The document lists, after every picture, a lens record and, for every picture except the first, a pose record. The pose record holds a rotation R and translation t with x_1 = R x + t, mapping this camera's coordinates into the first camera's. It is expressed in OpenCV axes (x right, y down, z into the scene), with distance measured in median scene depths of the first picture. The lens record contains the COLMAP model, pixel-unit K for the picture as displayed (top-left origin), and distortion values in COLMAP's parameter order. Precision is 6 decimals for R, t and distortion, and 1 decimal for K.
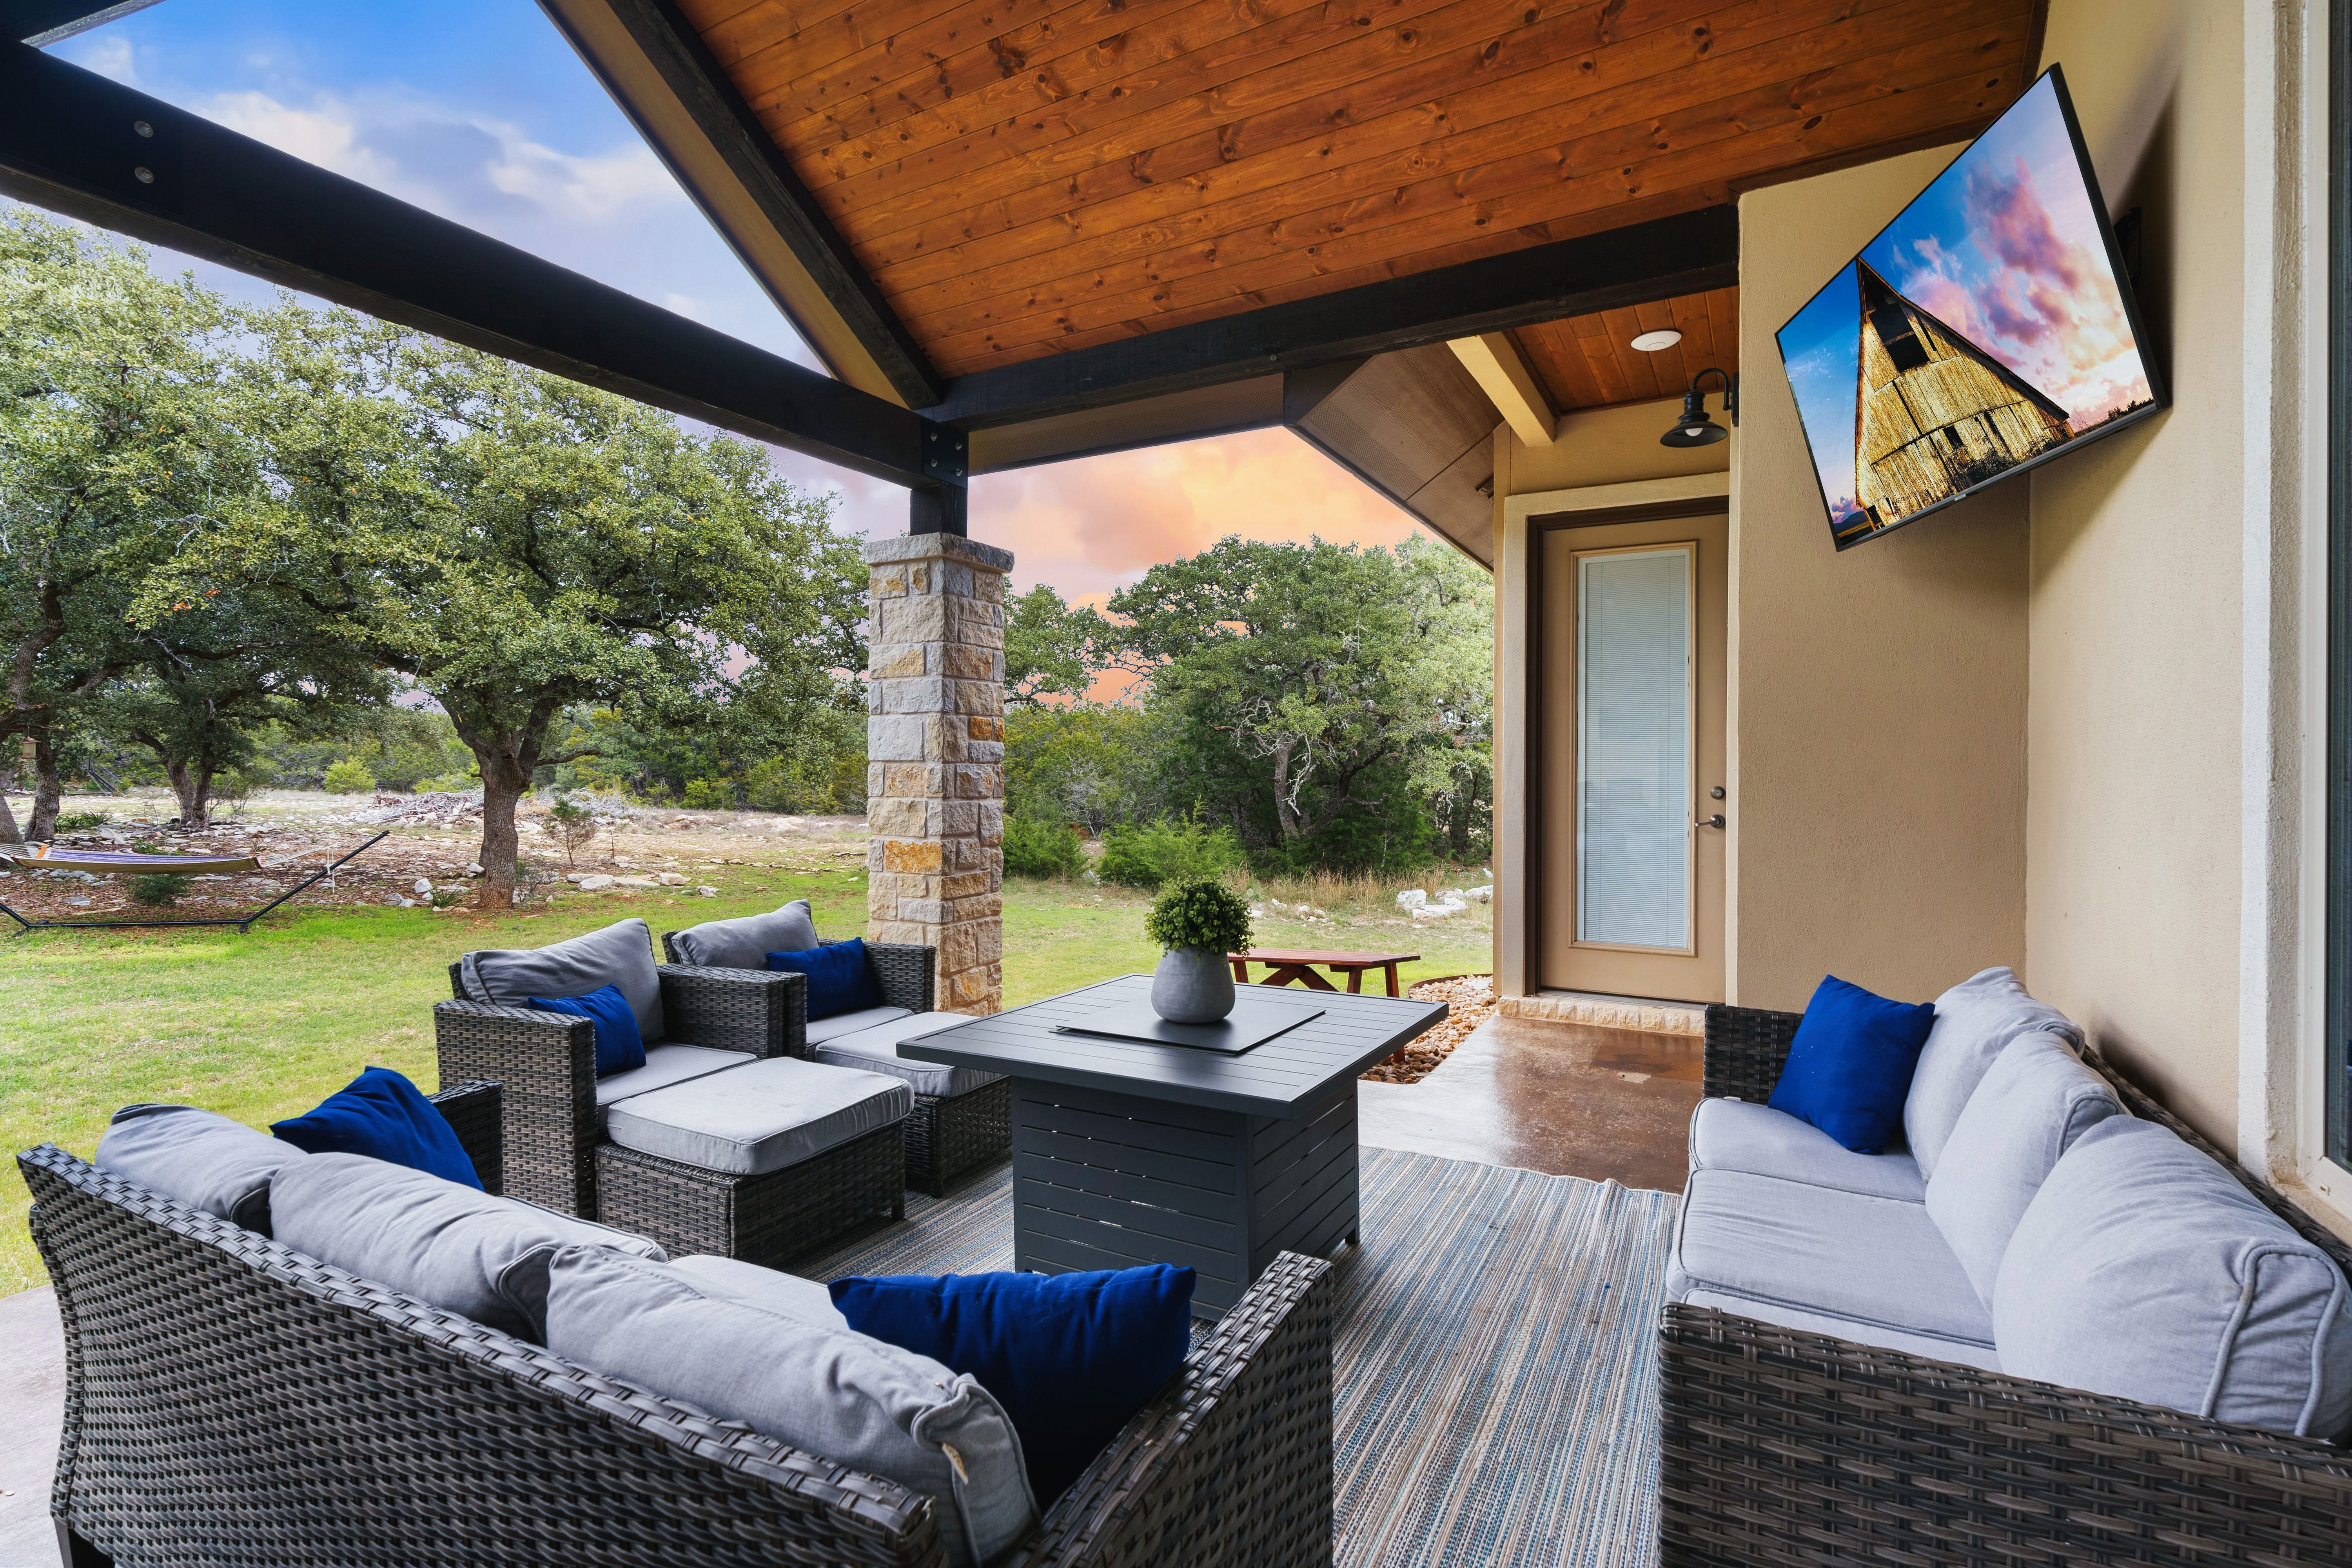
lens RADIAL K [[1066.5, 0, 1179.7], [0, 1066.5, 777.9], [0, 0, 1]] dist [-0.001802, -0.000115]
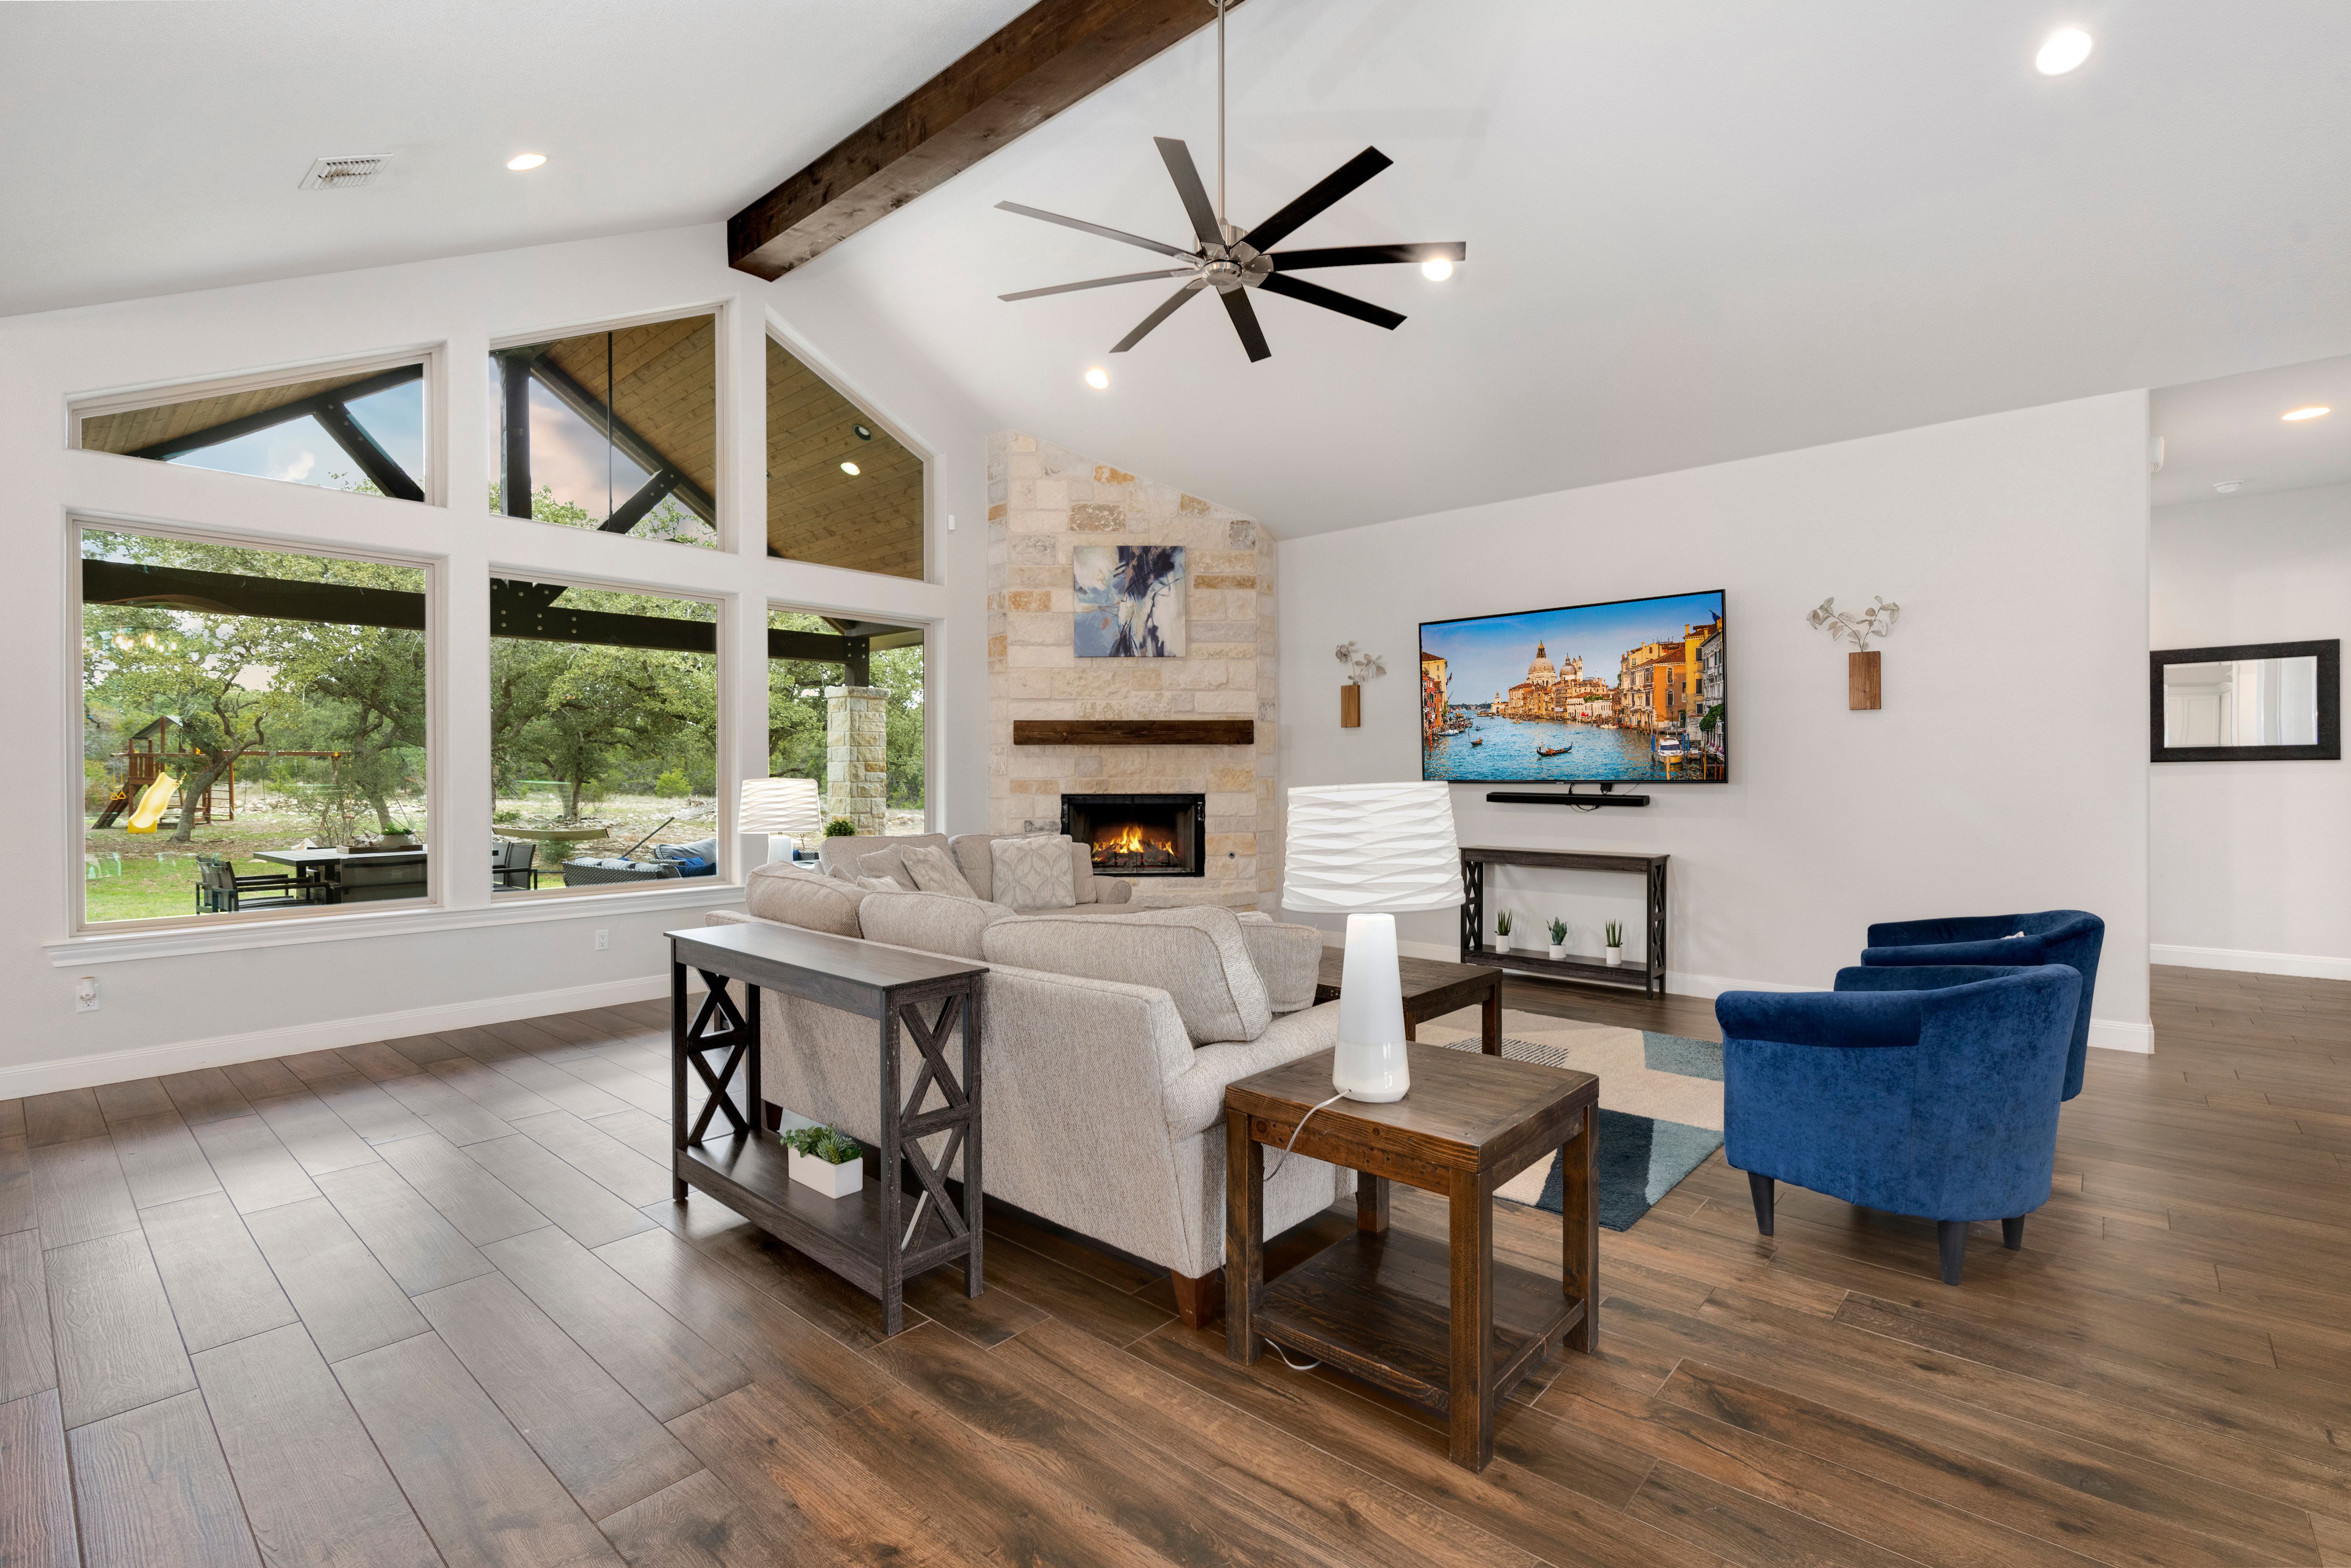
lens RADIAL K [[1071.1, 0, 1181.8], [0, 1071.1, 773.5], [0, 0, 1]] dist [-0.003476, 0.000831]
pose [[0.974933, -0.006940, -0.222389, 0.992979], [0.005422, 0.999958, -0.007436, -0.012097], [0.222432, 0.006043, 0.974930, -1.120282]]
